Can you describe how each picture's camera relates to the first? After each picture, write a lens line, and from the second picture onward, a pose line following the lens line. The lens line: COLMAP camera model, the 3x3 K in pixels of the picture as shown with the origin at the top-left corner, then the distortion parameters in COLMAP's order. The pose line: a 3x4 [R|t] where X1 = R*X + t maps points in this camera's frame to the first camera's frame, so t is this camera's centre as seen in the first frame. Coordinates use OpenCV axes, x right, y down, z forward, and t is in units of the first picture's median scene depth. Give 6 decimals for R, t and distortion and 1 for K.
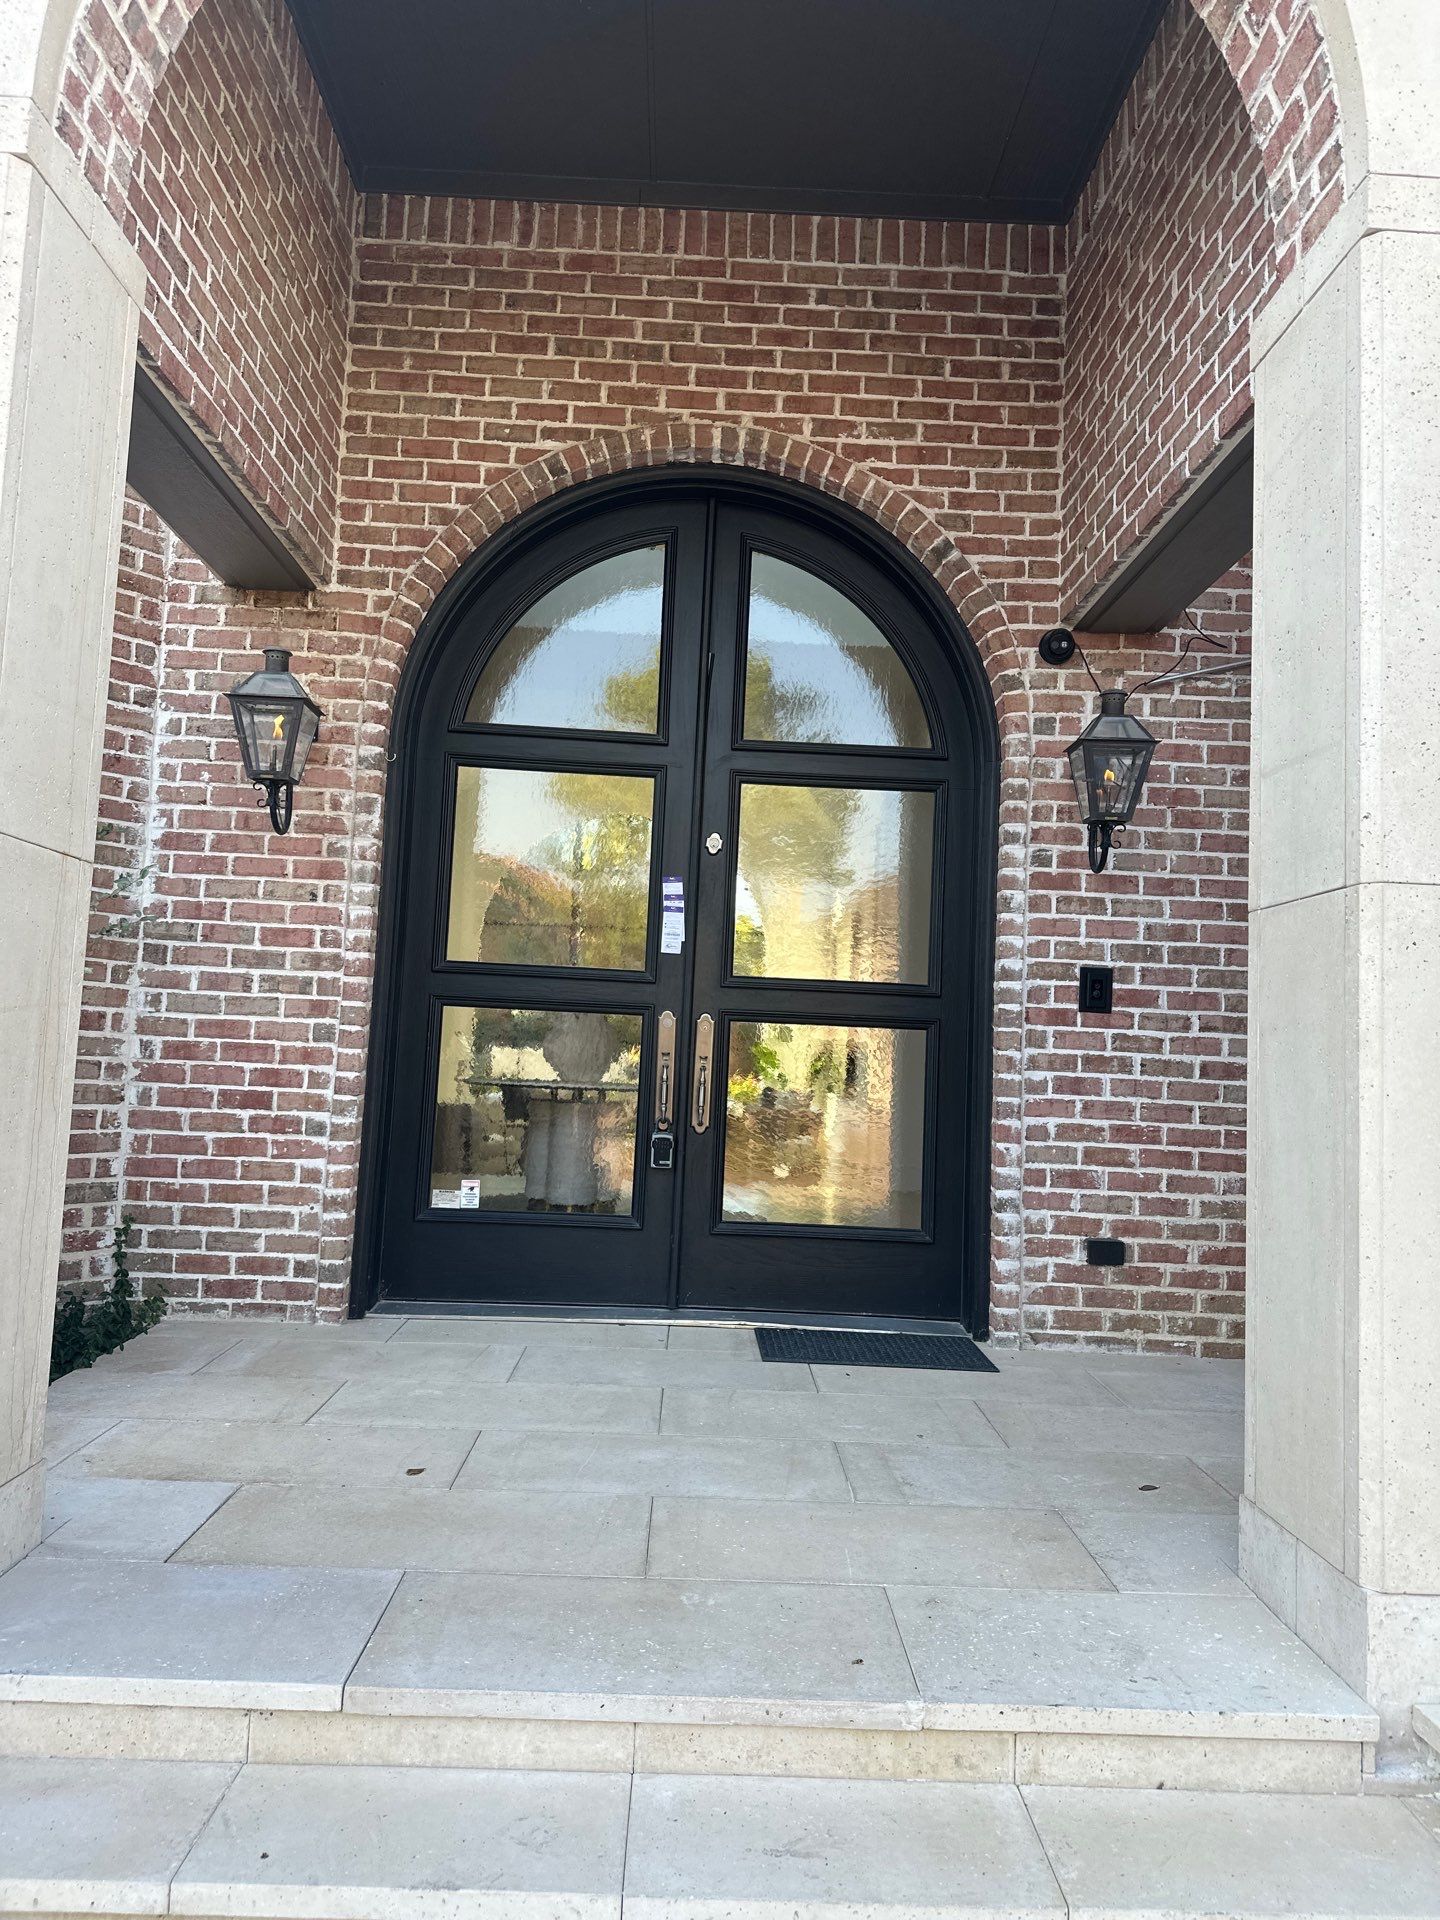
lens RADIAL K [[1314.5, 0, 727.2], [0, 1314.5, 955.0], [0, 0, 1]] dist [0.016215, -0.035369]
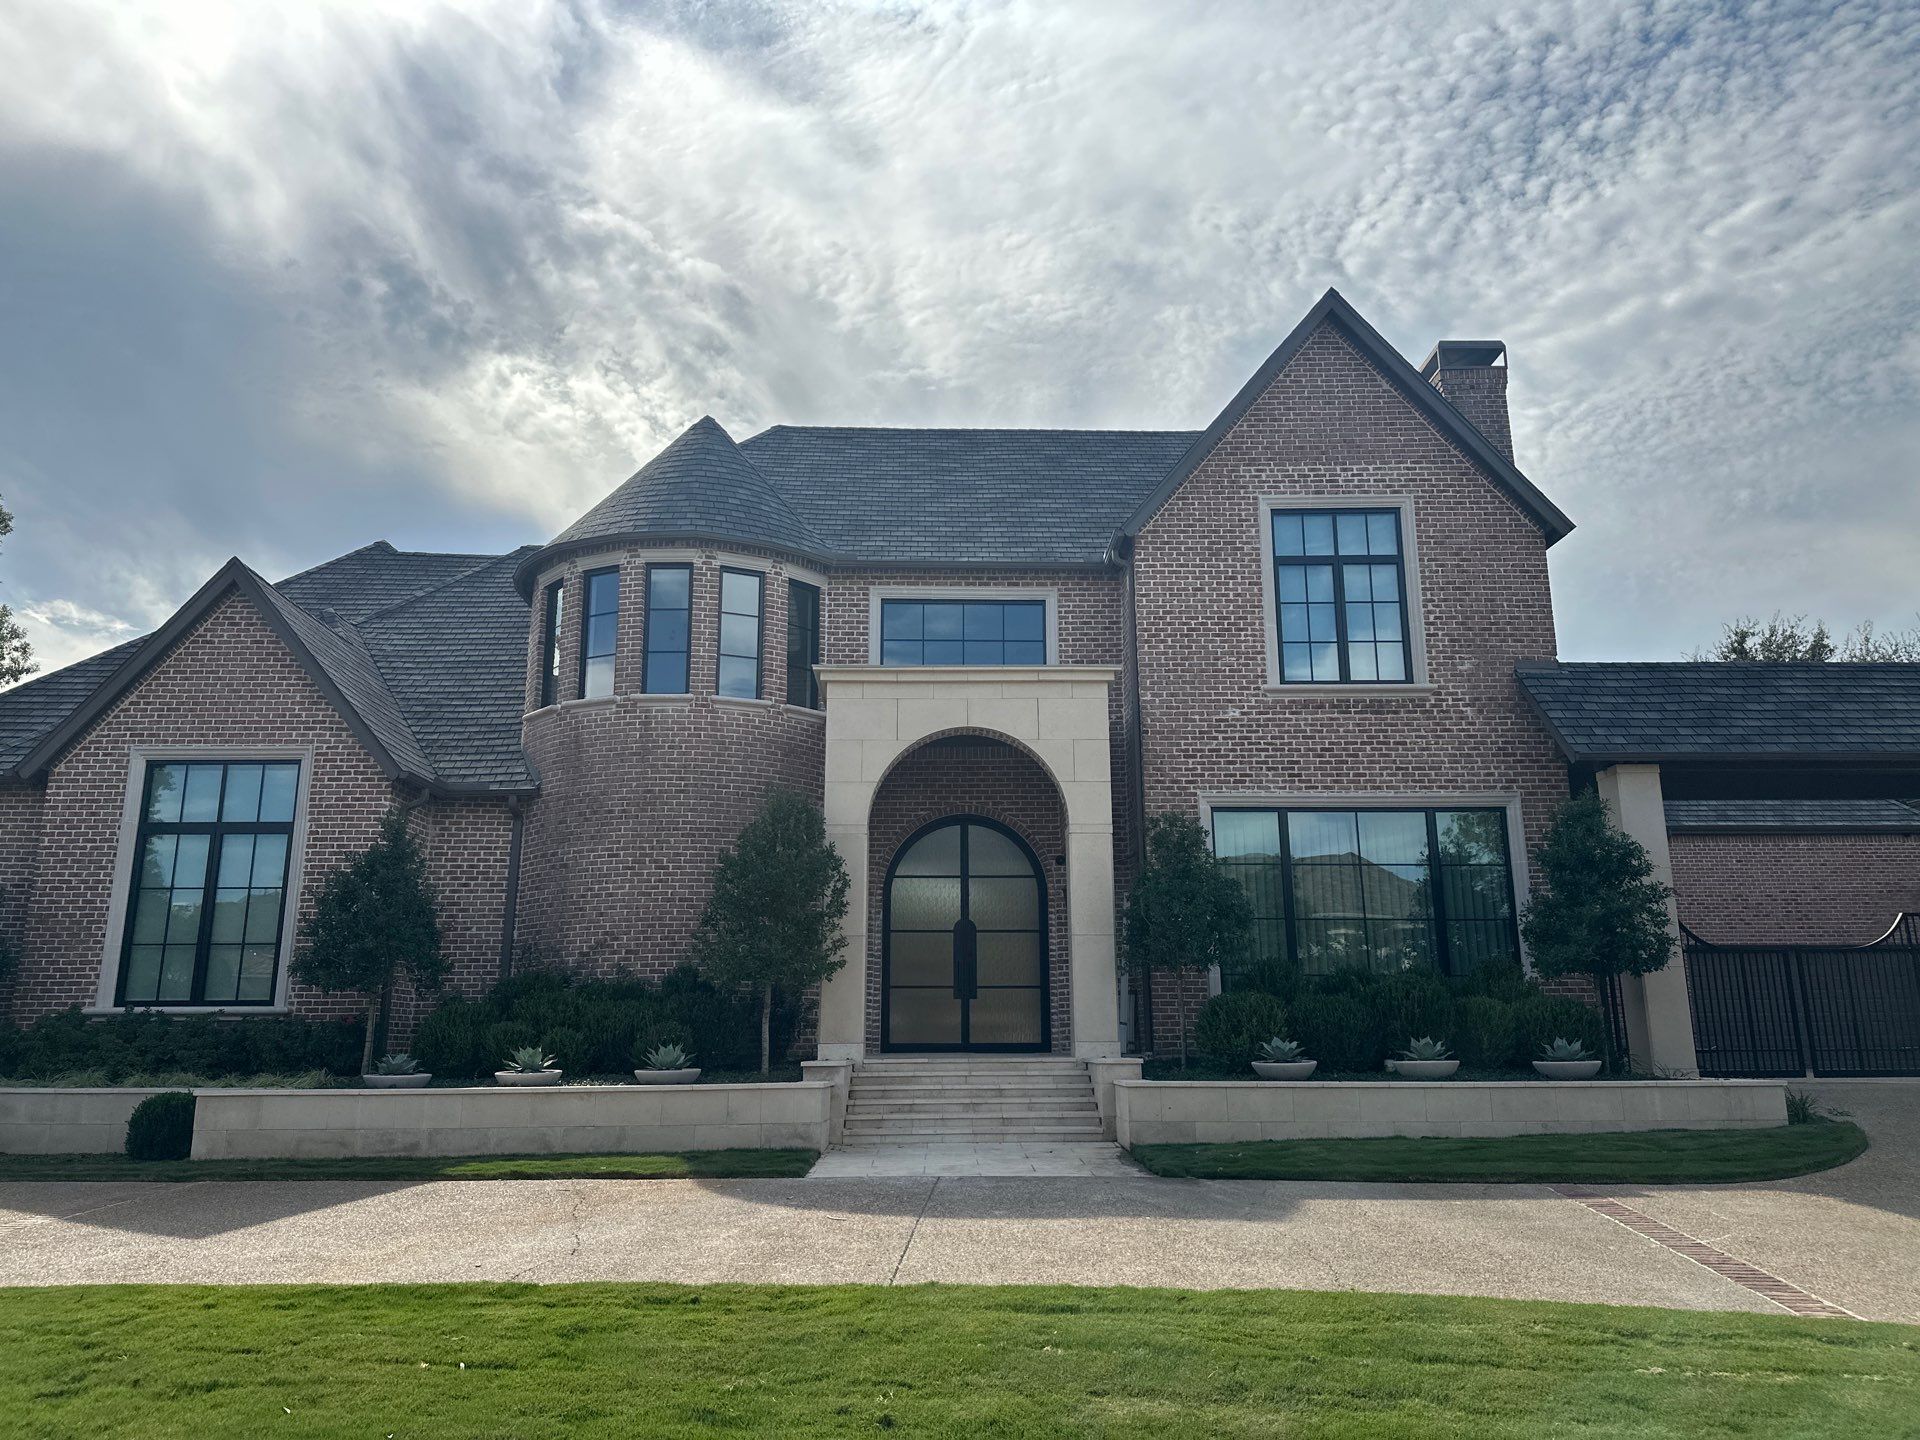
lens RADIAL K [[1350.0, 0, 949.3], [0, 1350.0, 724.9], [0, 0, 1]] dist [0.038568, -0.044890]
pose [[0.998786, -0.048901, -0.005929, -0.021722], [0.047473, 0.987689, -0.149050, -0.059688], [0.013145, 0.148587, 0.988812, -2.847866]]
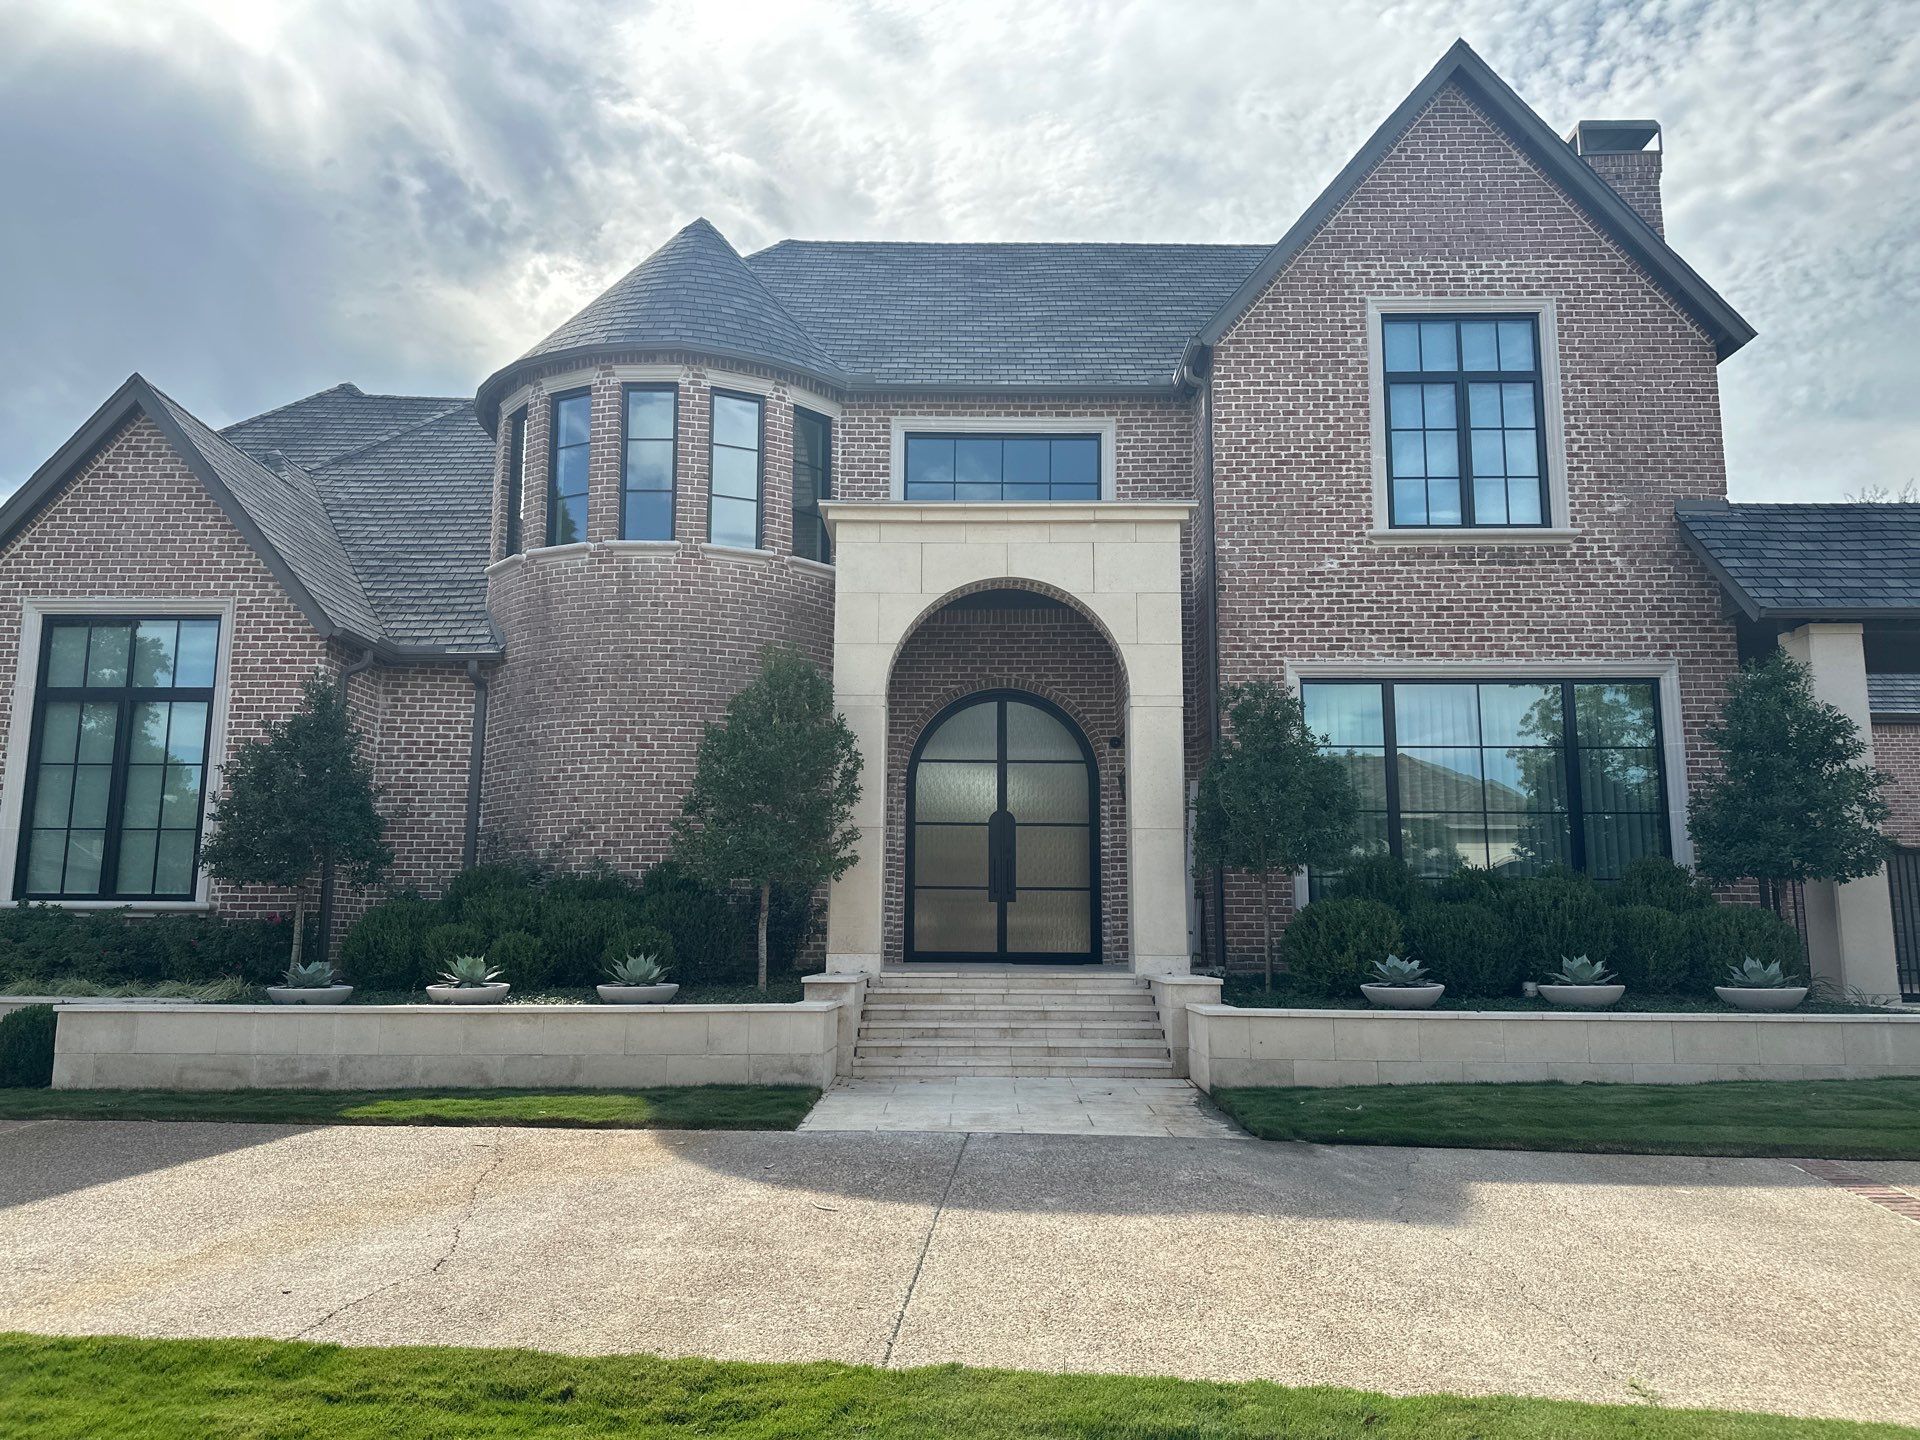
lens RADIAL K [[1314.5, 0, 942.0], [0, 1314.5, 763.8], [0, 0, 1]] dist [0.016215, -0.035369]
pose [[0.998187, -0.041681, -0.043417, -0.030278], [0.039513, 0.997984, -0.049661, -0.043204], [0.045399, 0.047856, 0.997822, -2.176568]]
